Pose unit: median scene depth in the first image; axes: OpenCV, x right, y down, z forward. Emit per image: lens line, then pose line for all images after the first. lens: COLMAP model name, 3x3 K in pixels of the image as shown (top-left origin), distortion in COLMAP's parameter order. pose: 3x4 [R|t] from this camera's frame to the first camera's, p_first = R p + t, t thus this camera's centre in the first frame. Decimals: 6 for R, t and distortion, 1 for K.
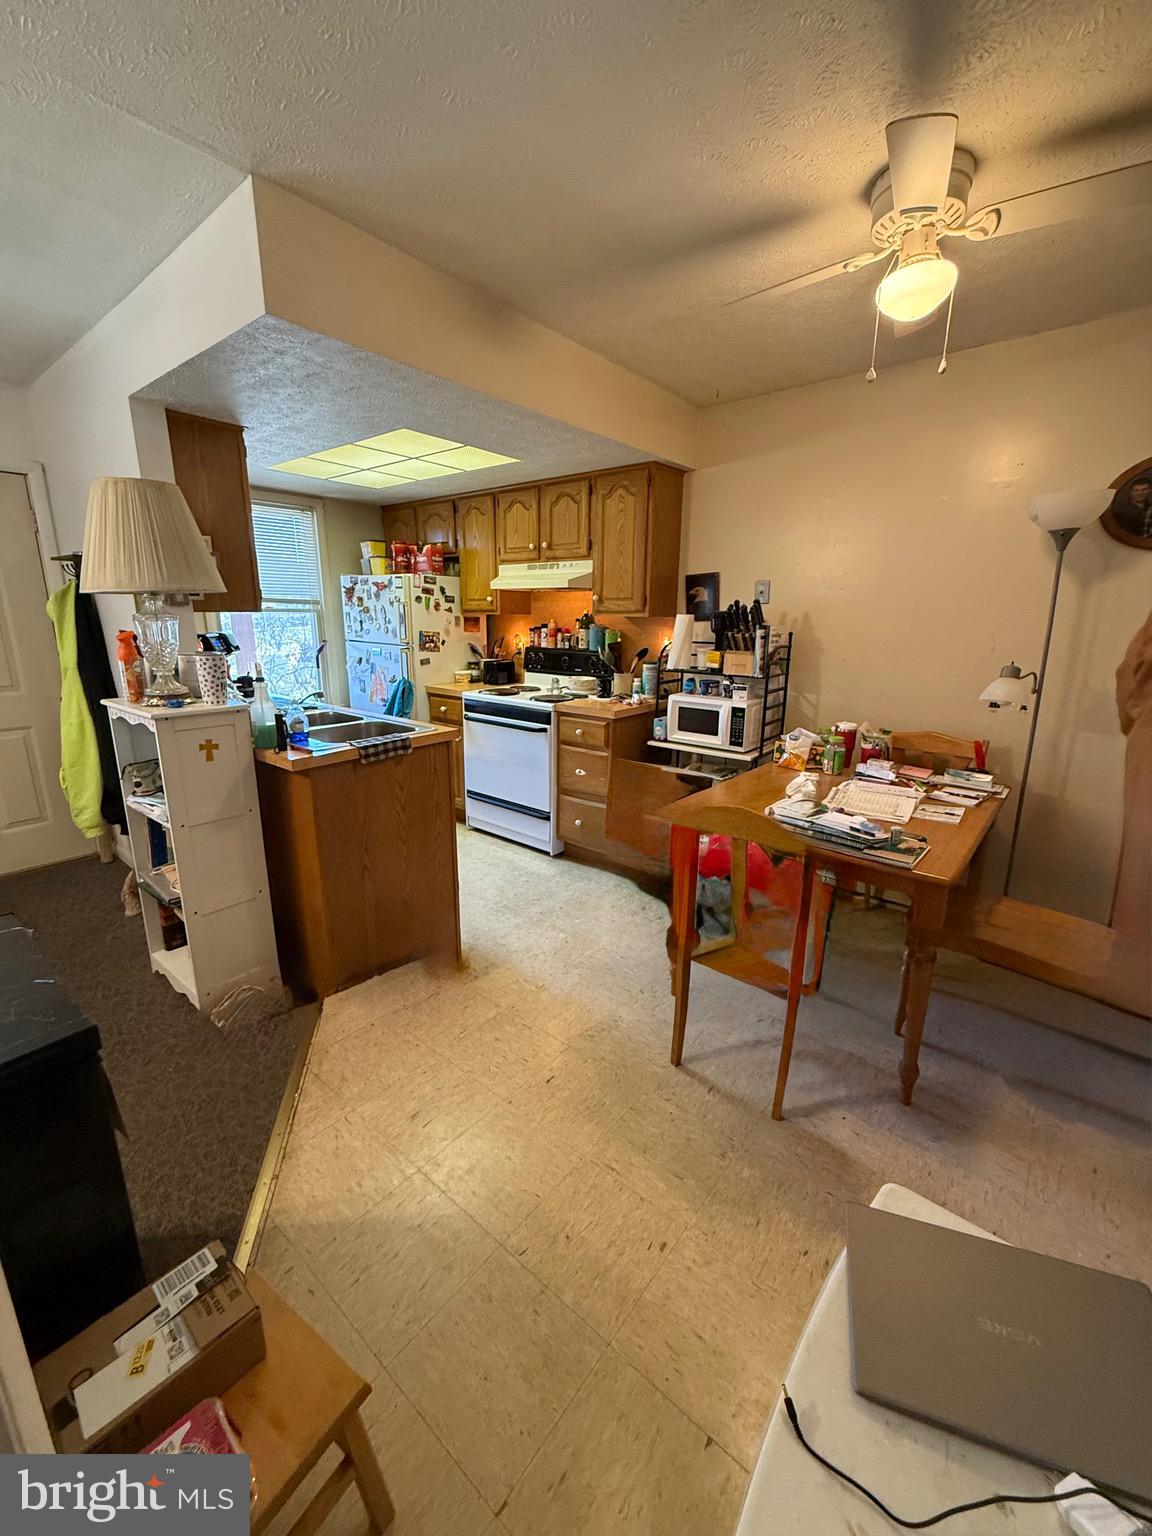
lens RADIAL K [[615.0, 0, 576.0], [0, 615.0, 768.0], [0, 0, 1]] dist [-0.001967, -0.000339]
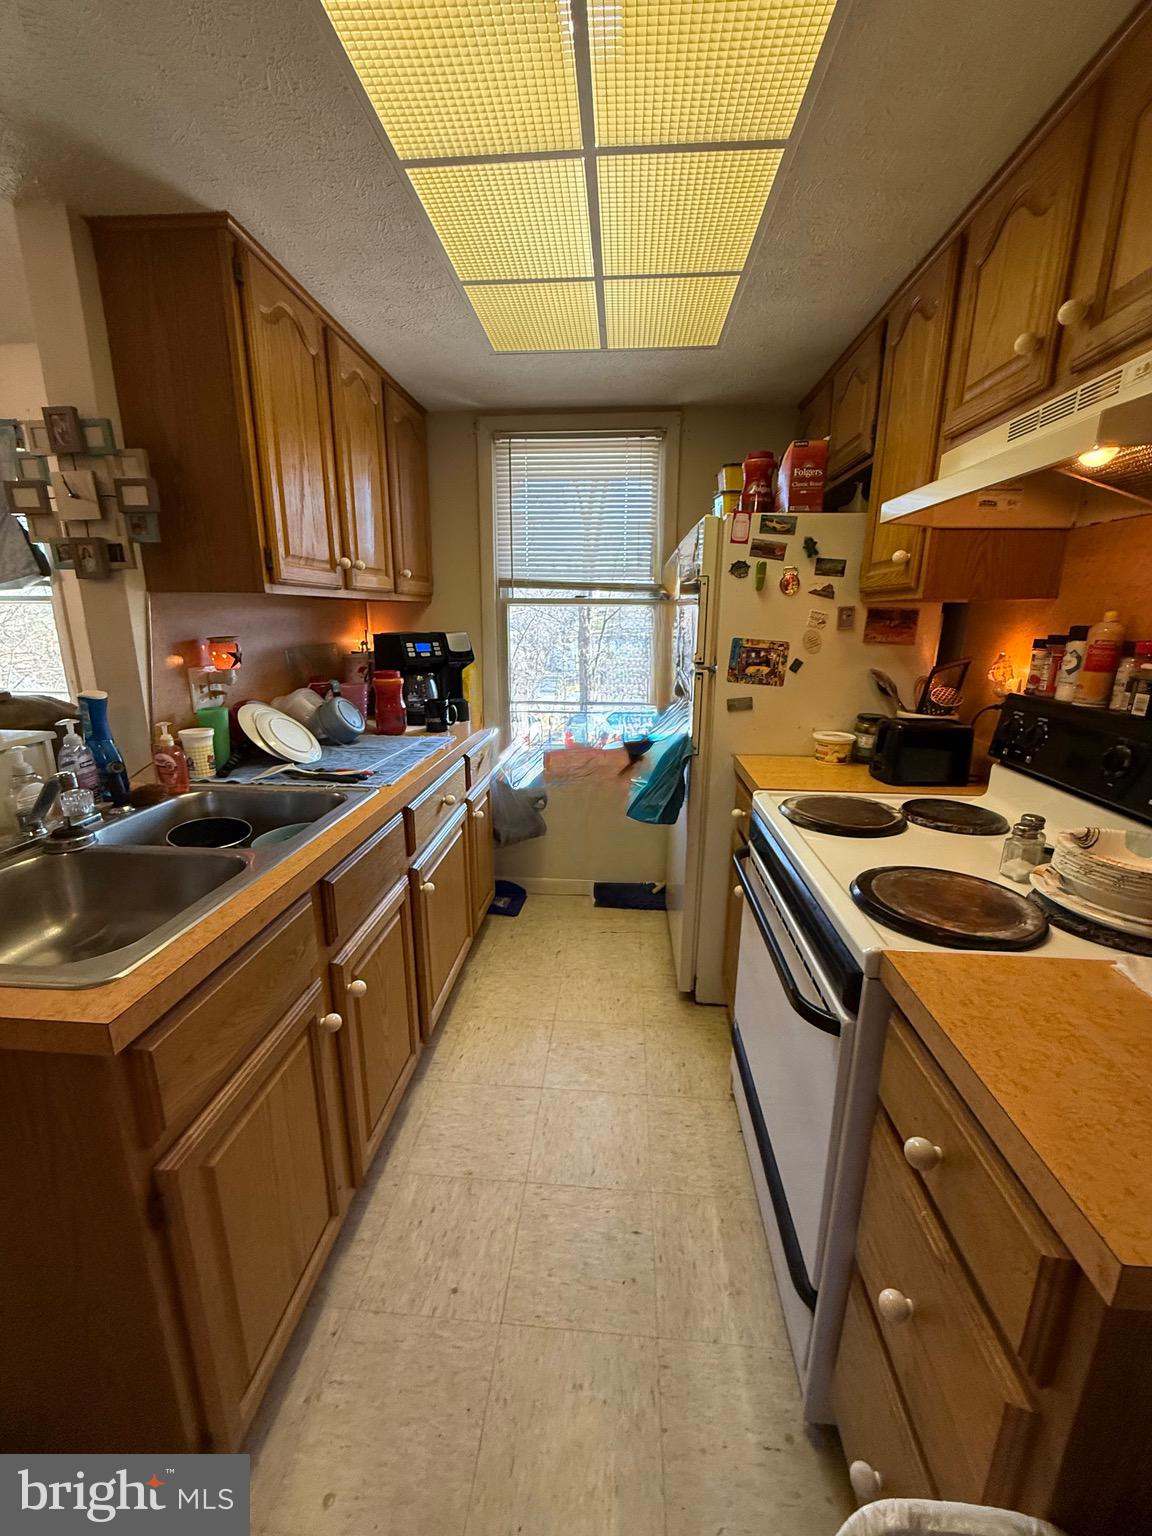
lens RADIAL K [[615.0, 0, 576.0], [0, 615.0, 768.0], [0, 0, 1]] dist [-0.001967, -0.000339]
pose [[0.588038, 0.191622, -0.785807, 0.055453], [-0.196698, 0.976244, 0.090868, -0.142491], [0.784552, 0.101133, 0.611760, 0.616445]]
